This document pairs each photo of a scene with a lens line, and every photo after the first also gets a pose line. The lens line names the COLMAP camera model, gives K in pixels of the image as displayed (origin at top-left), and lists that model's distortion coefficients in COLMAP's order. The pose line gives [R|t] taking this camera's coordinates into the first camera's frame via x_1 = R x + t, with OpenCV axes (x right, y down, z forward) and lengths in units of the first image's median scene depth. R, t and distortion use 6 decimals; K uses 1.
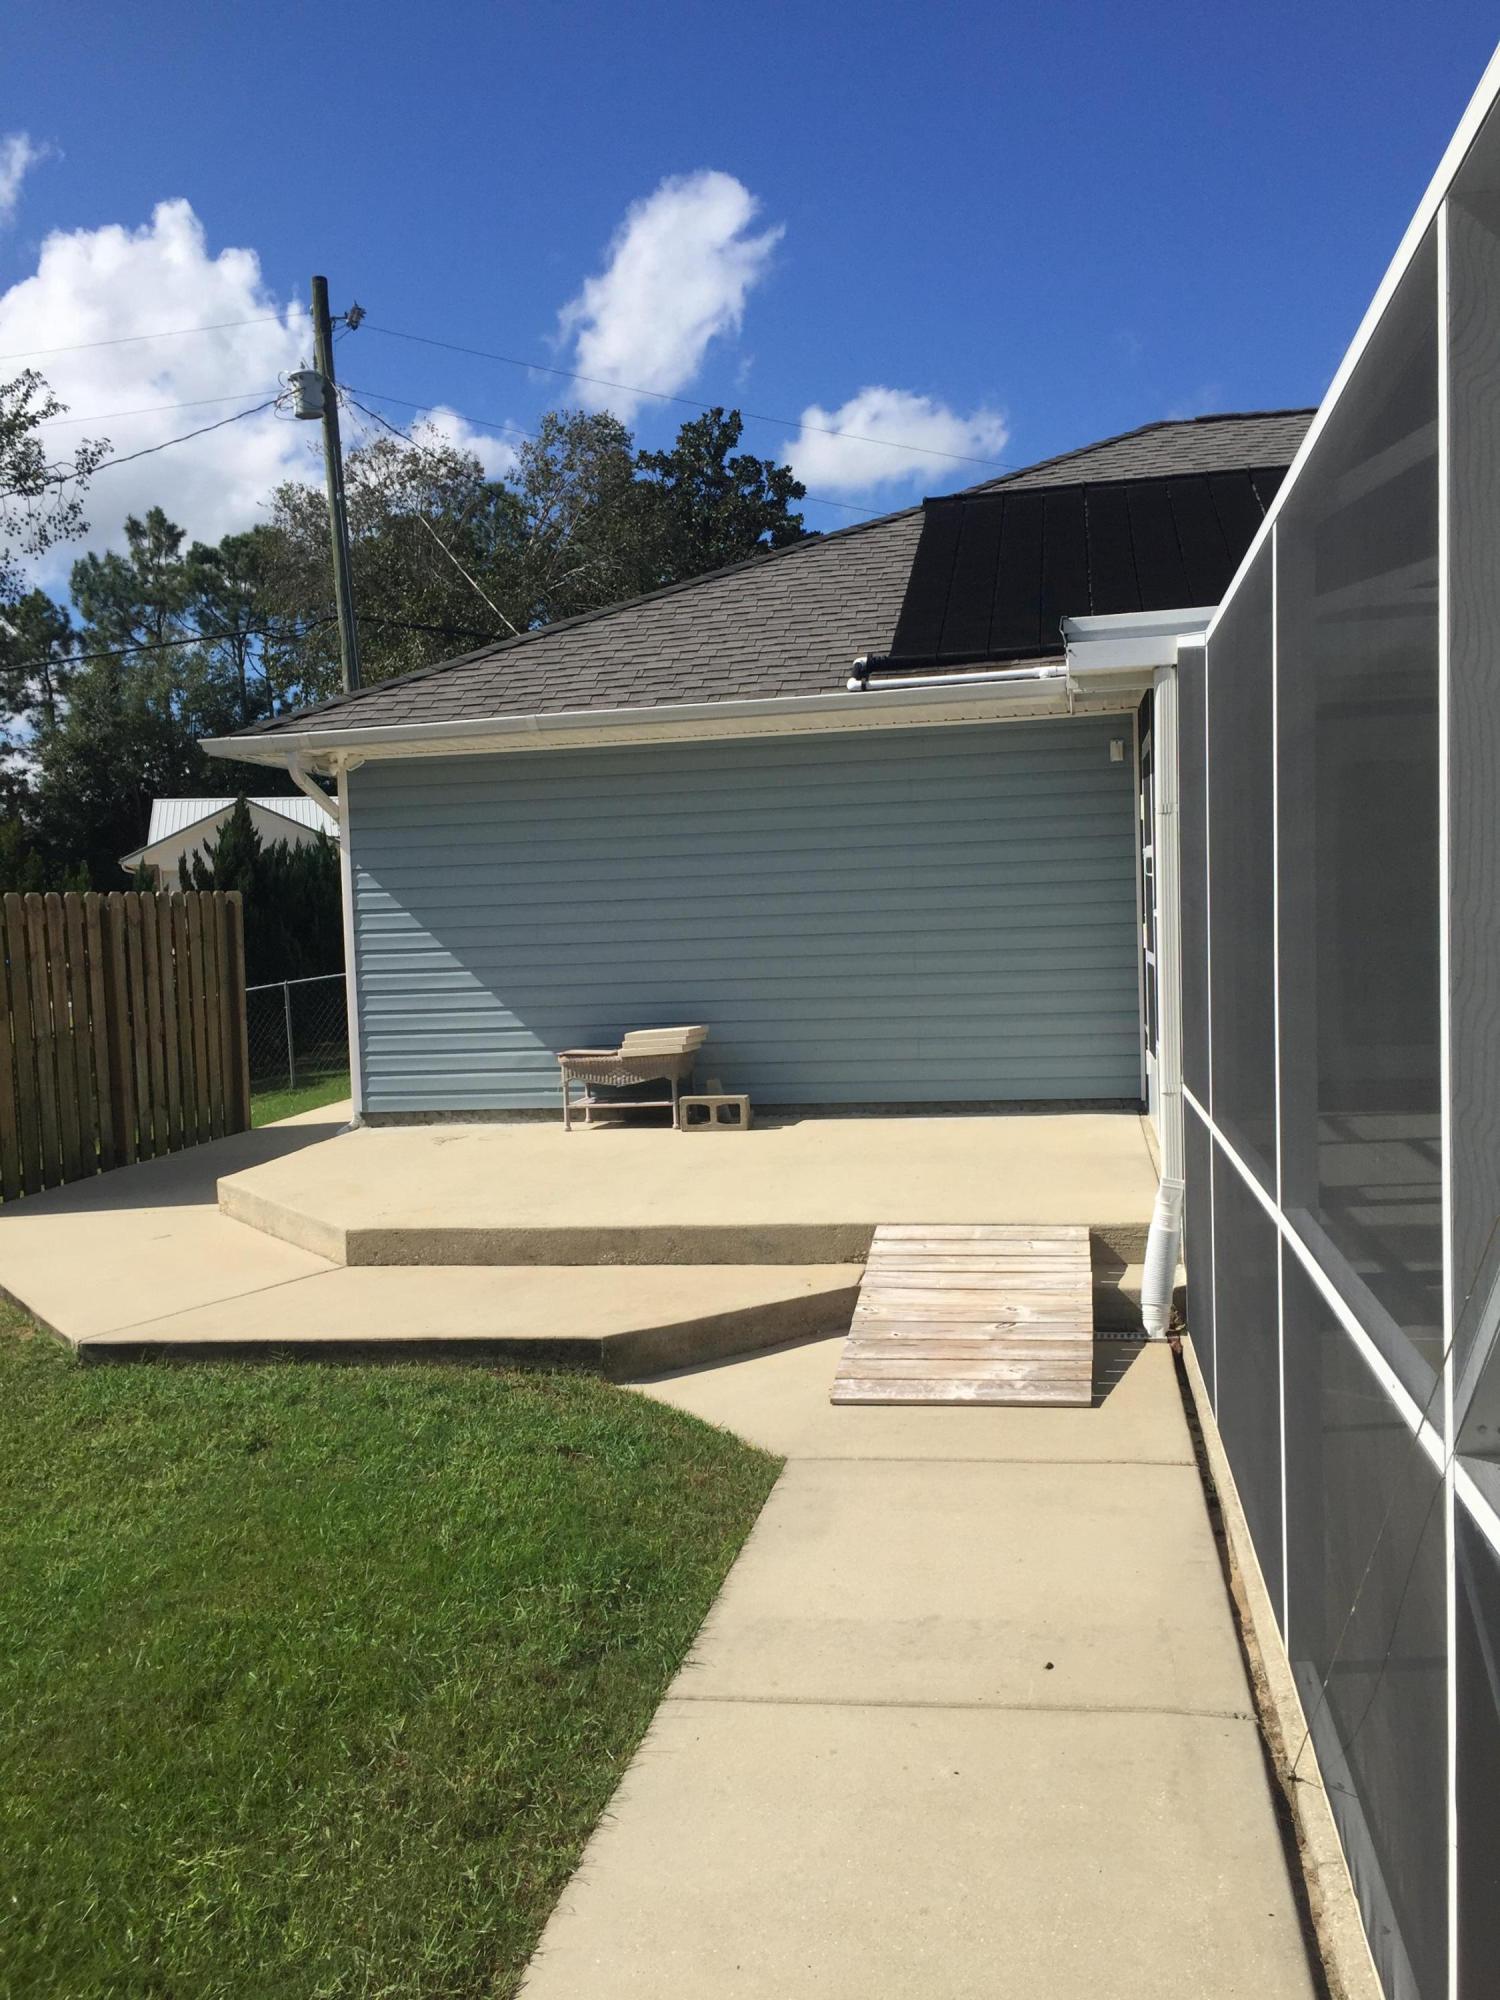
lens RADIAL K [[1713.1, 0, 751.2], [0, 1713.1, 1014.1], [0, 0, 1]] dist [-0.009793, -0.005925]
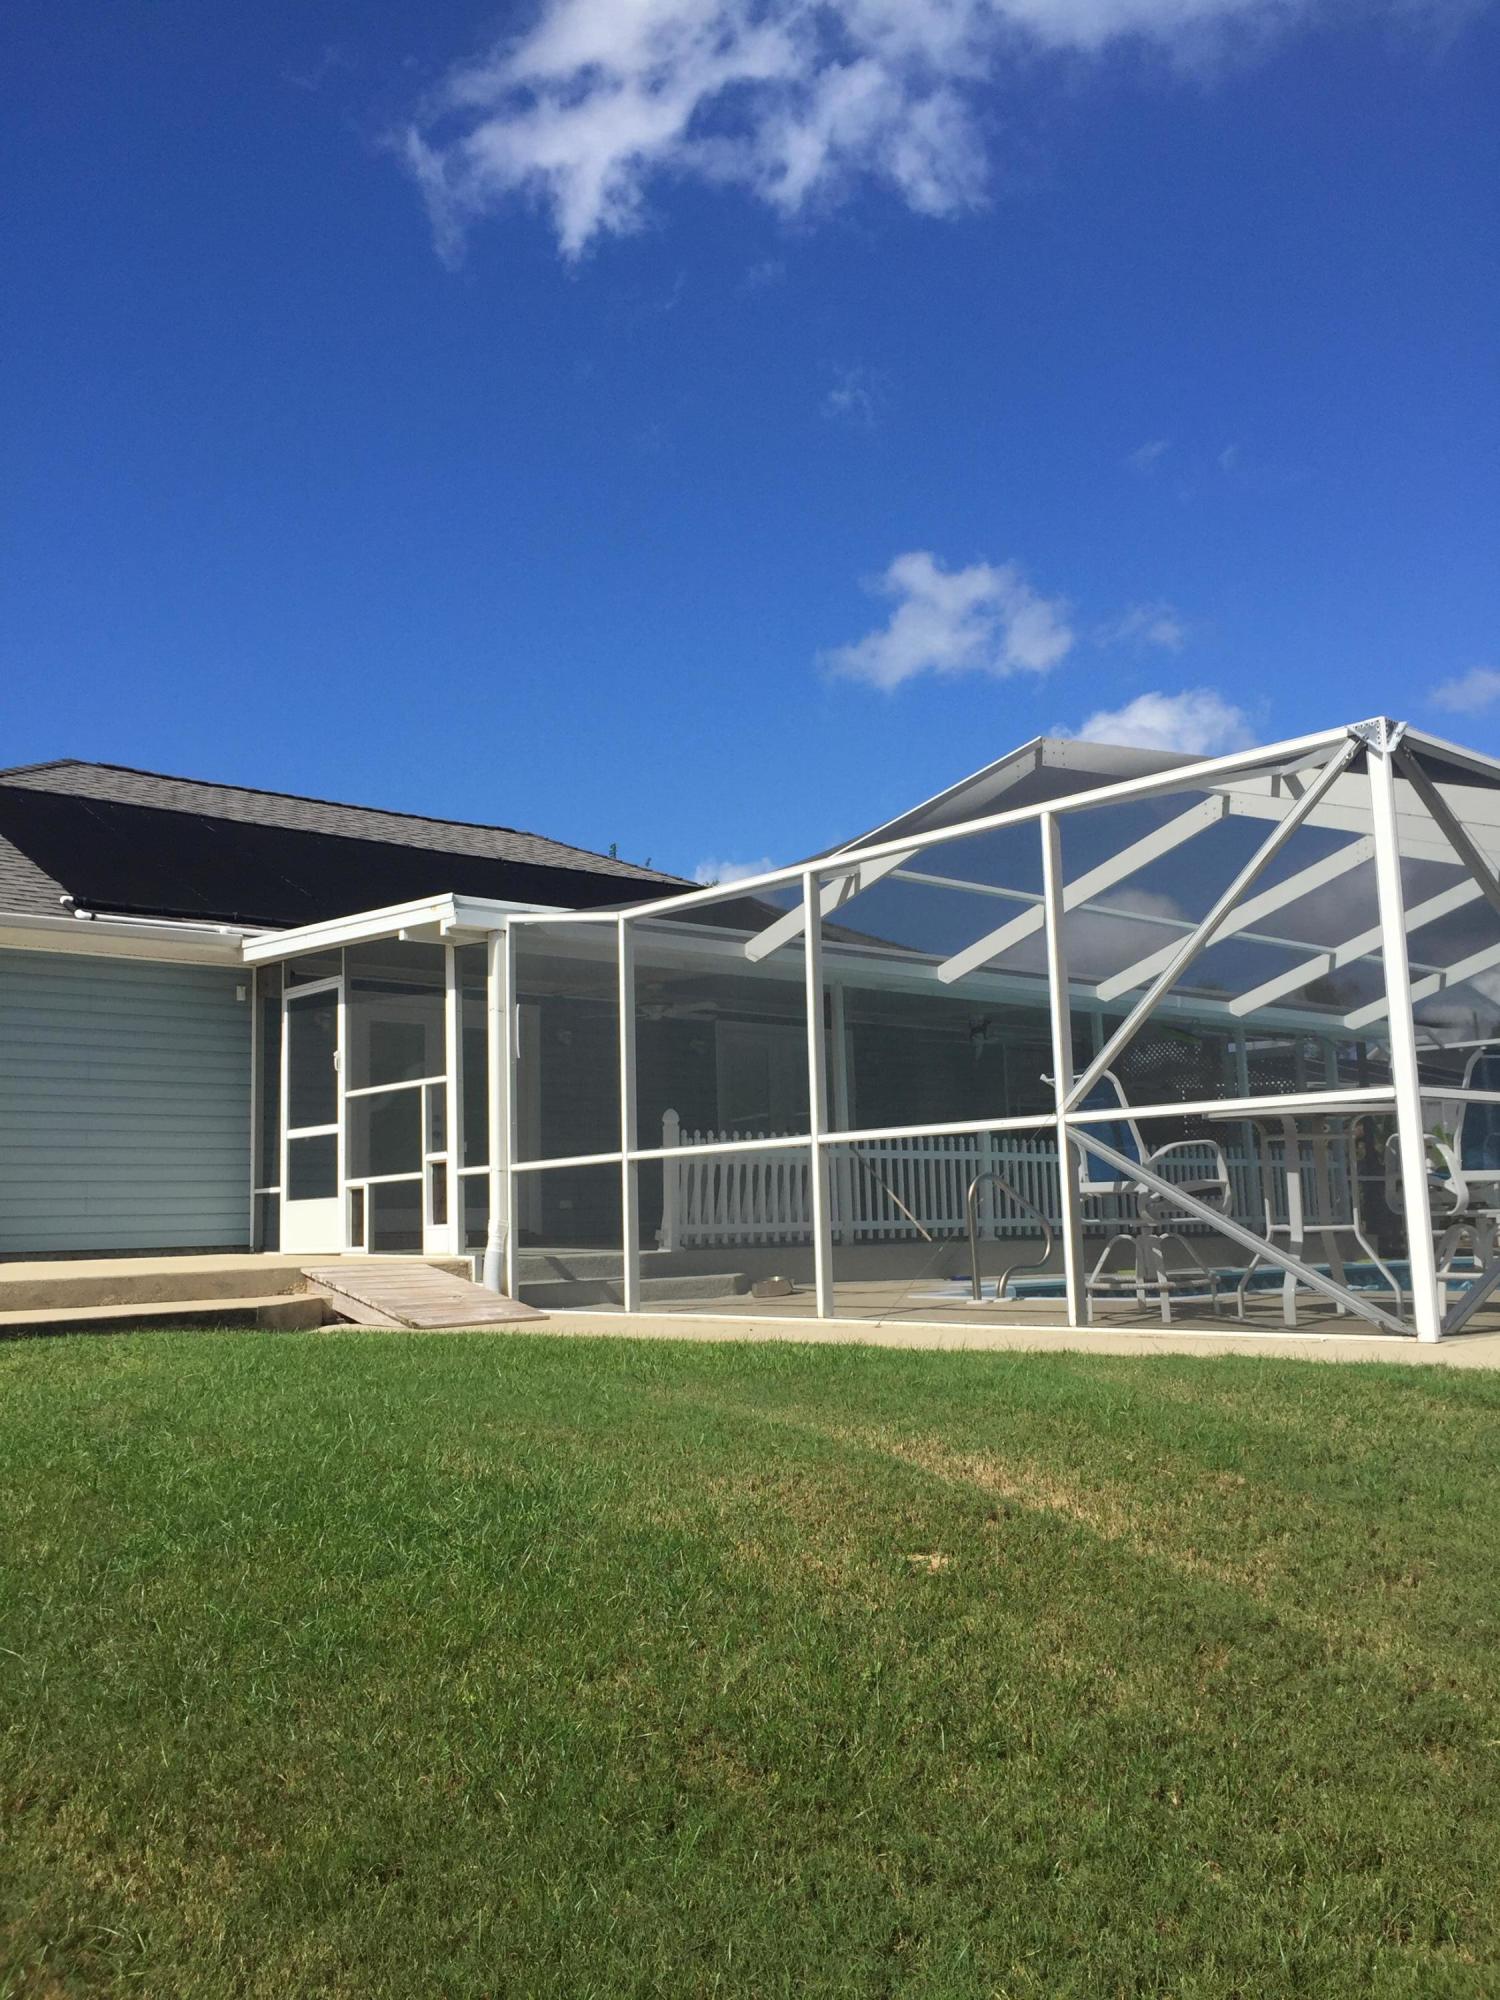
lens RADIAL K [[1713.1, 0, 751.2], [0, 1713.1, 1014.1], [0, 0, 1]] dist [-0.009793, -0.005925]
pose [[0.603504, 0.125269, 0.787458, -0.633290], [0.049354, 0.979820, -0.193694, 0.154070], [-0.795831, 0.155759, 0.585143, -0.146820]]
